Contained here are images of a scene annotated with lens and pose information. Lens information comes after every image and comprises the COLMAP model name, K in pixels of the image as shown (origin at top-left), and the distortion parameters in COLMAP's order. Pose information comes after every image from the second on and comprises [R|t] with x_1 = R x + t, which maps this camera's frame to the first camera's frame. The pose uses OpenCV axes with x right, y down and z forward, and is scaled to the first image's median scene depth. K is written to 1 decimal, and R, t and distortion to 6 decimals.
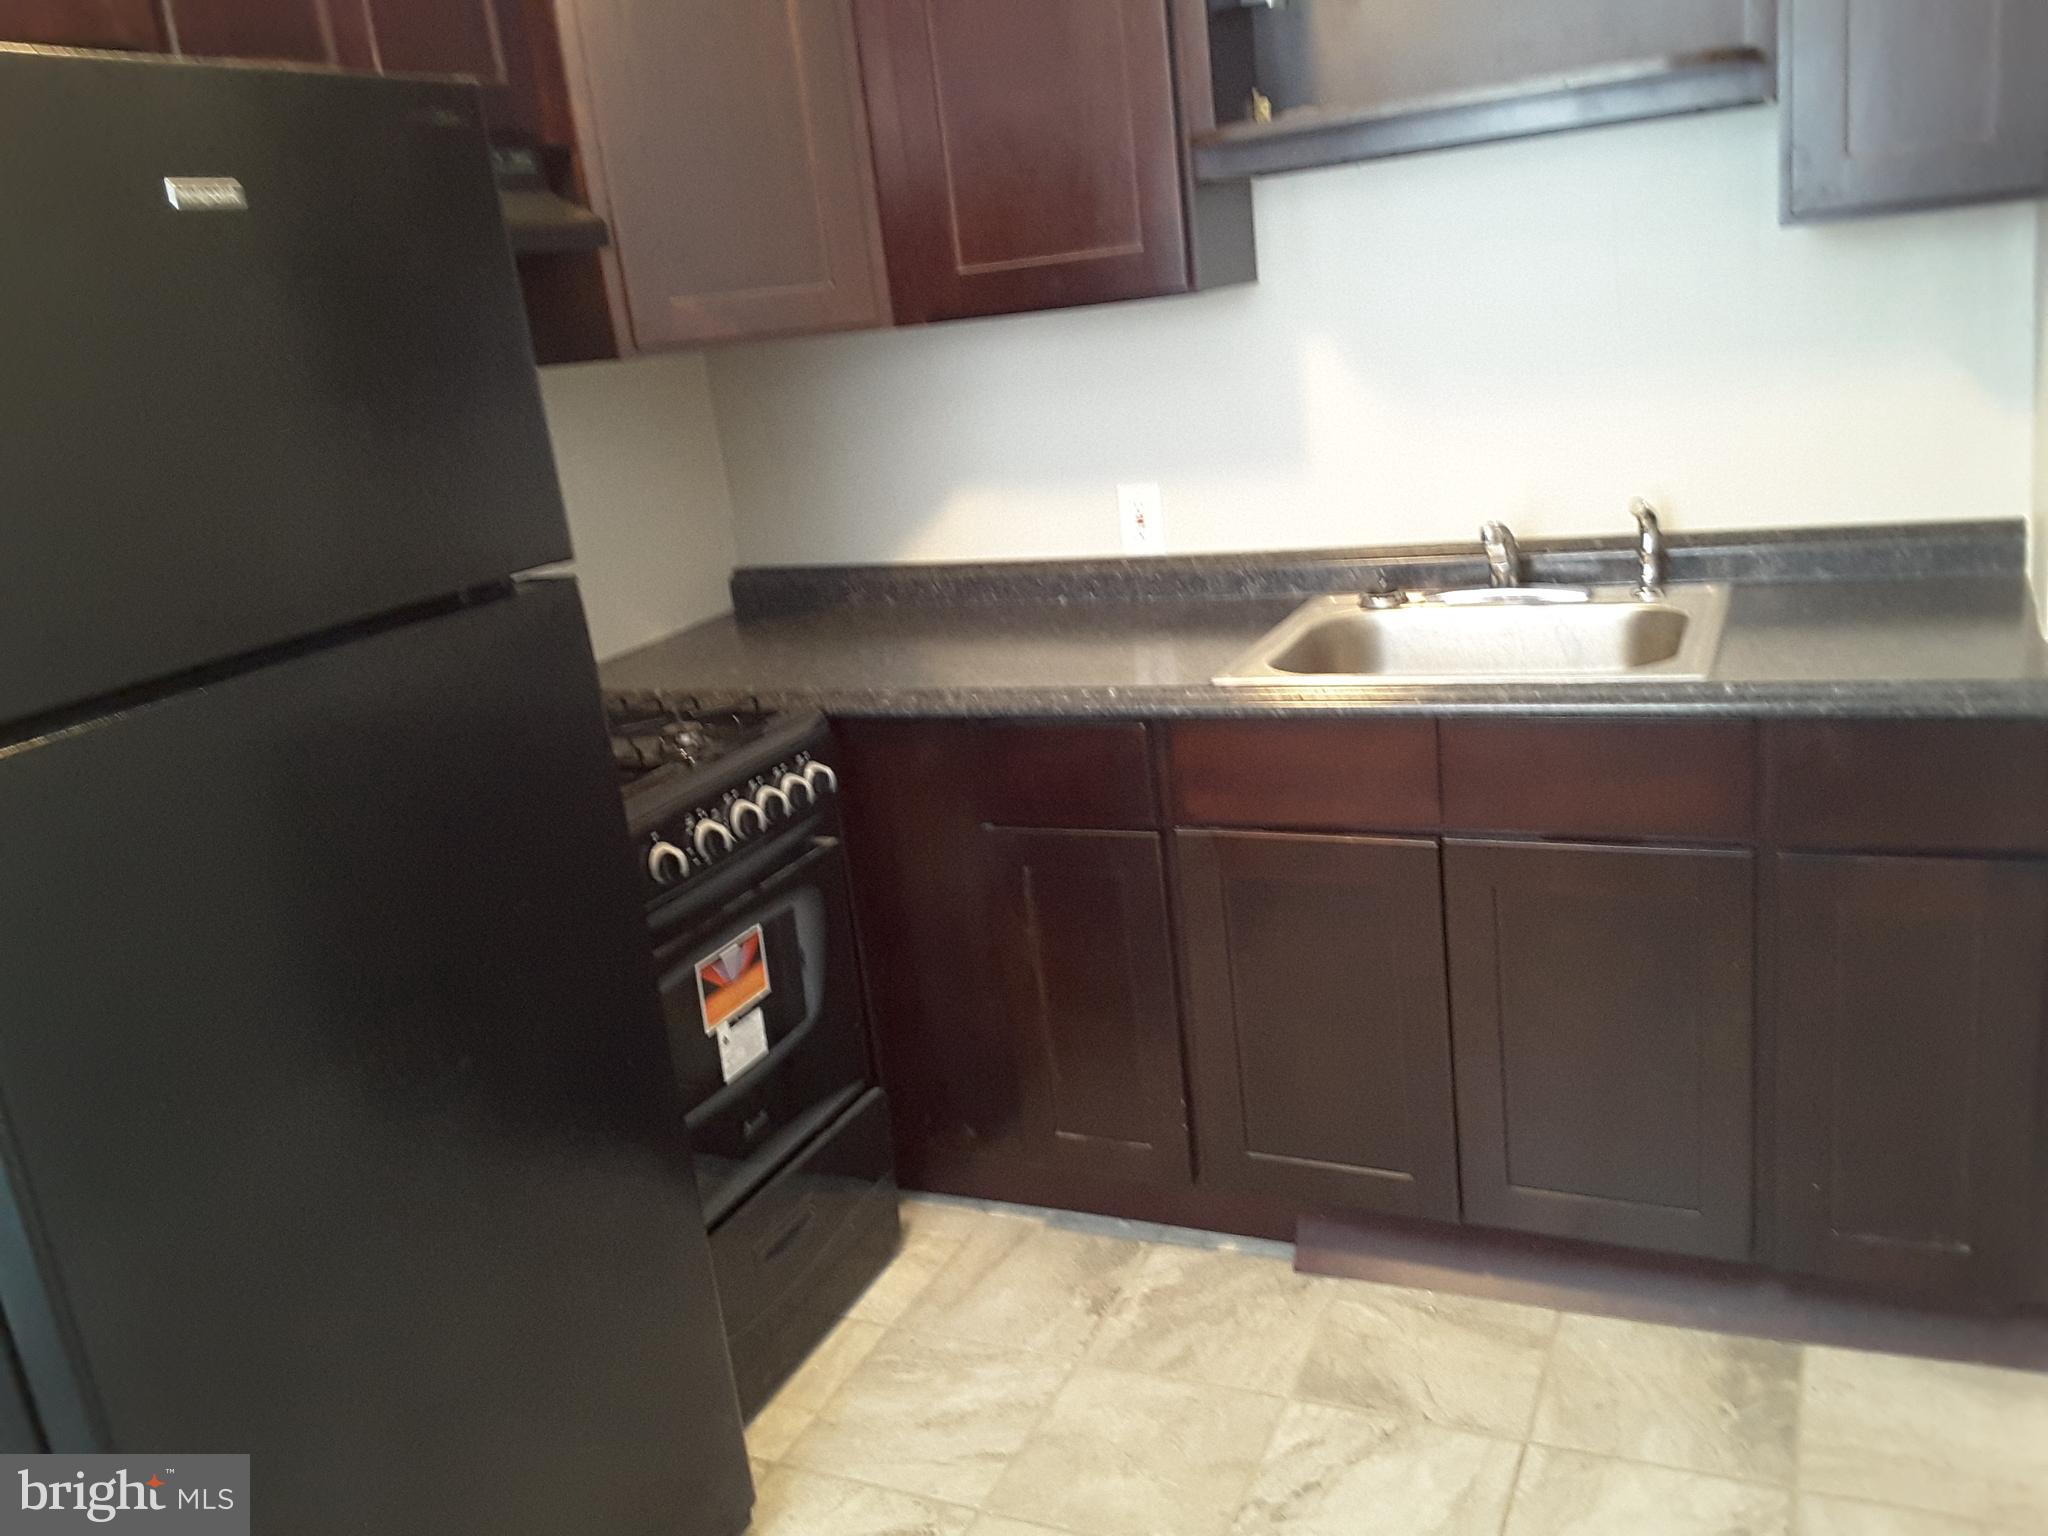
lens RADIAL K [[1657.9, 0, 1024.0], [0, 1657.9, 768.0], [0, 0, 1]] dist [0.143886, -0.244165]
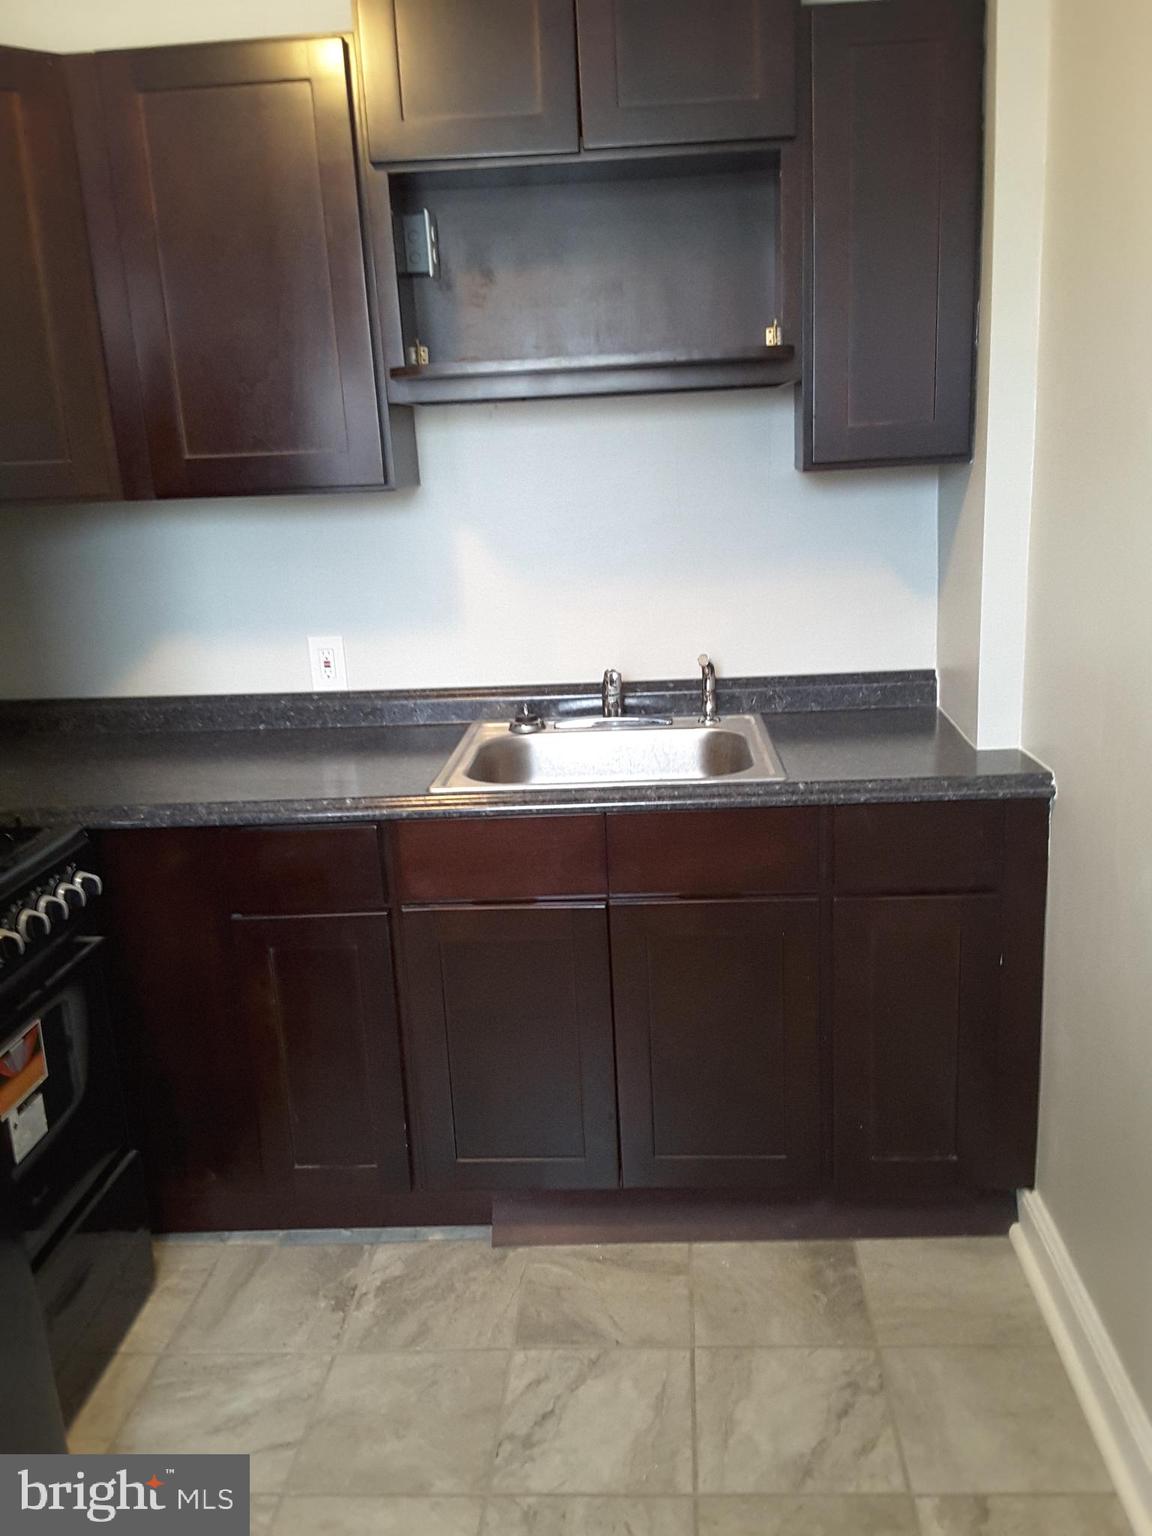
lens RADIAL K [[1253.9, 0, 573.3], [0, 1253.9, 791.5], [0, 0, 1]] dist [0.144334, -0.271016]
pose [[0.928984, -0.030945, 0.368823, -0.136091], [0.047714, 0.998196, -0.036431, -0.010328], [-0.367030, 0.051442, 0.928785, 0.057624]]
